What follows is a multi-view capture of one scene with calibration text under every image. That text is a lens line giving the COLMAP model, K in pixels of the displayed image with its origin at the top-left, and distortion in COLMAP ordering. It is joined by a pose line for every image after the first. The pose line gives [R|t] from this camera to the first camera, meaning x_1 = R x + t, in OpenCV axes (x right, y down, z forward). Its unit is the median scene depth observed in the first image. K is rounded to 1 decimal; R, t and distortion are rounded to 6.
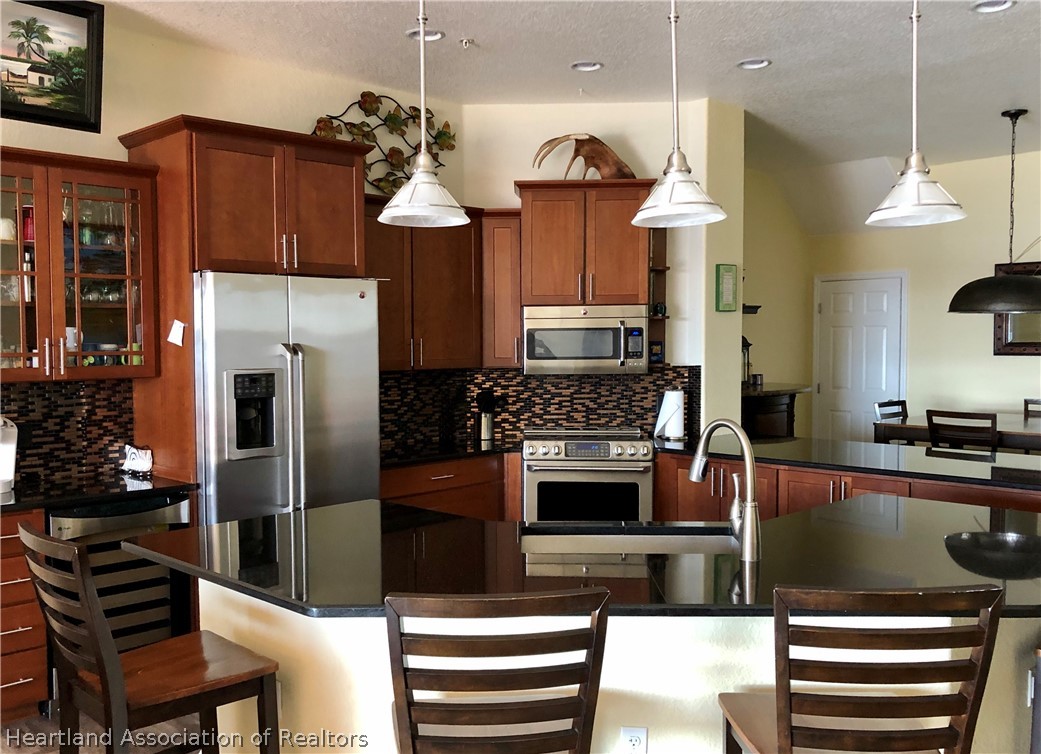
lens RADIAL K [[934.7, 0, 507.8], [0, 934.7, 396.1], [0, 0, 1]] dist [0.005307, -0.003029]
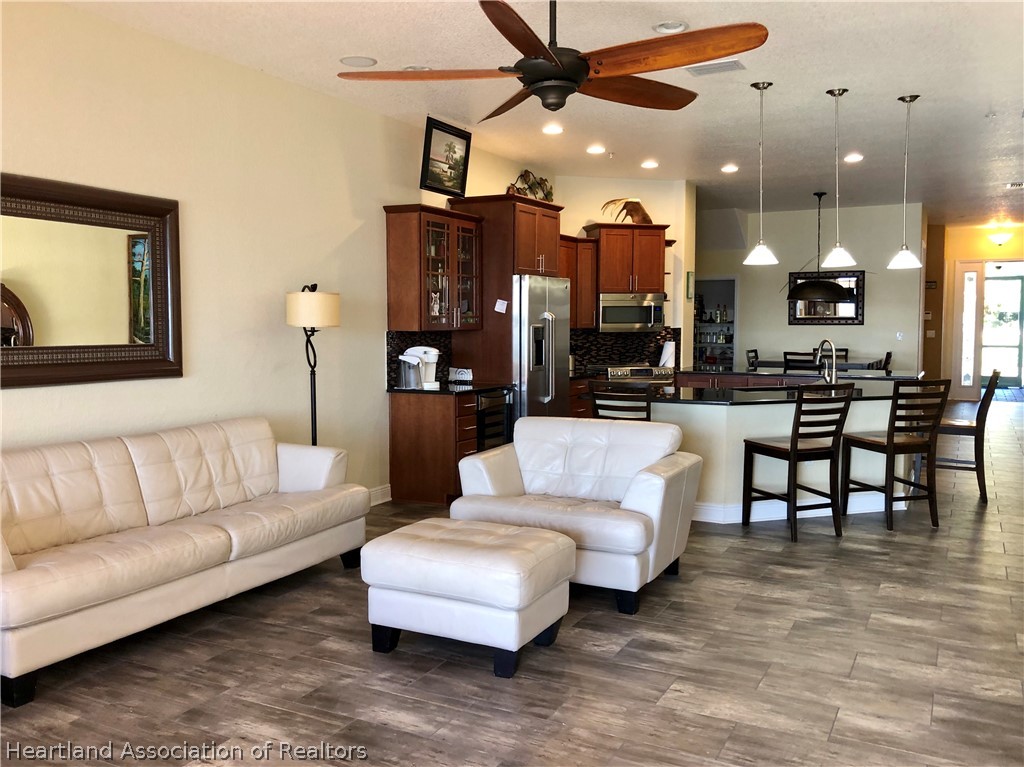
lens RADIAL K [[833.2, 0, 512.0], [0, 833.2, 383.5], [0, 0, 1]] dist [0.010392, -0.004081]
pose [[0.953928, -0.018921, 0.299439, -0.608838], [0.015211, 0.999776, 0.014716, 0.048051], [-0.299651, -0.009483, 0.954002, -0.457054]]
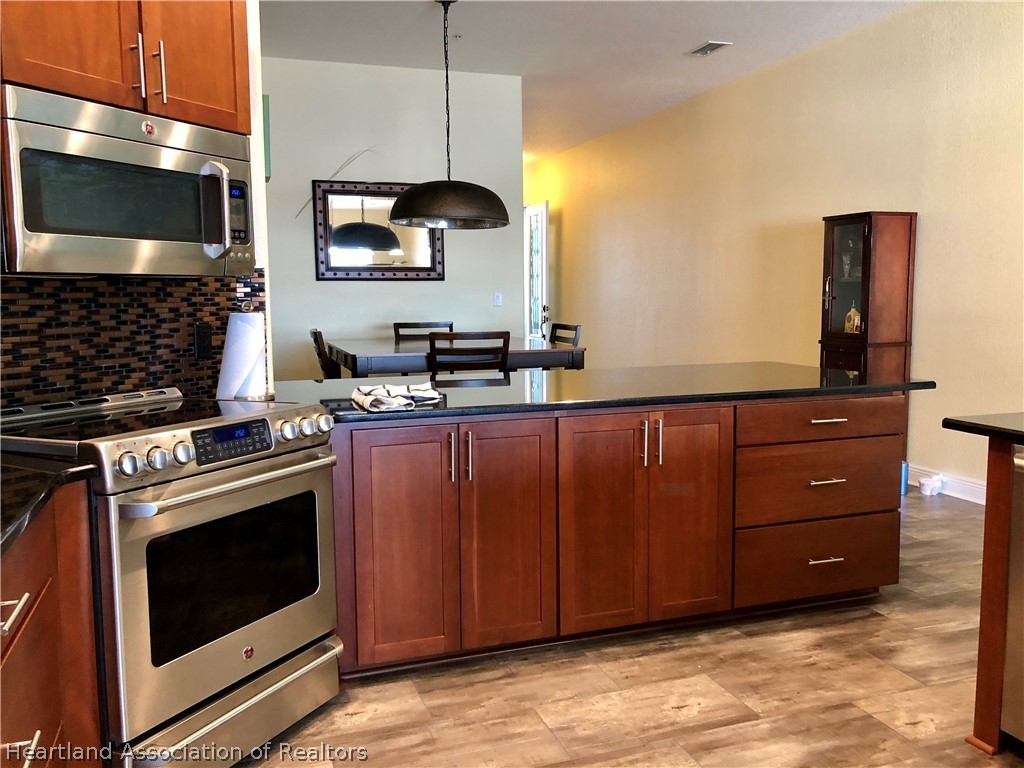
lens RADIAL K [[833.2, 0, 512.0], [0, 833.2, 384.0], [0, 0, 1]] dist [0.010392, -0.004081]
pose [[0.425469, -0.095736, 0.899895, -0.200755], [0.059429, 0.995198, 0.077777, 0.007205], [-0.903019, 0.020388, 0.429116, 0.665703]]
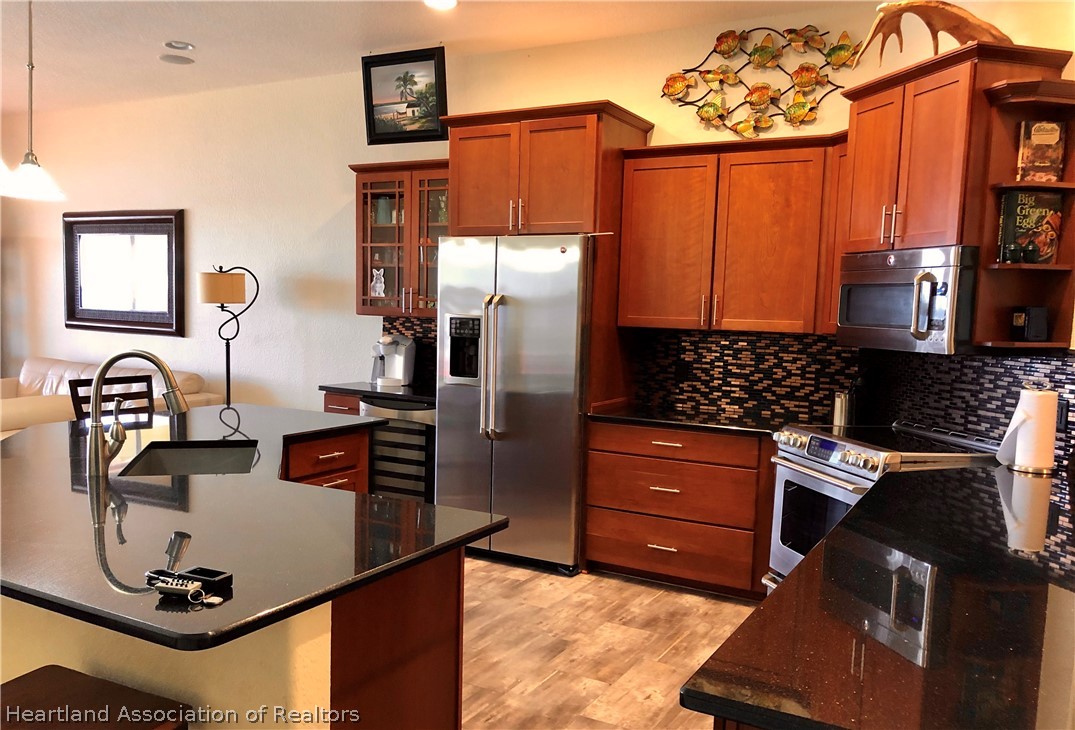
lens RADIAL K [[893.1, 0, 540.9], [0, 893.1, 382.2], [0, 0, 1]] dist [0.031734, 0.000051]
pose [[0.295059, 0.099821, -0.950250, 0.640723], [-0.087412, 0.993177, 0.077189, -0.028003], [0.951472, 0.060288, 0.301772, 0.534788]]
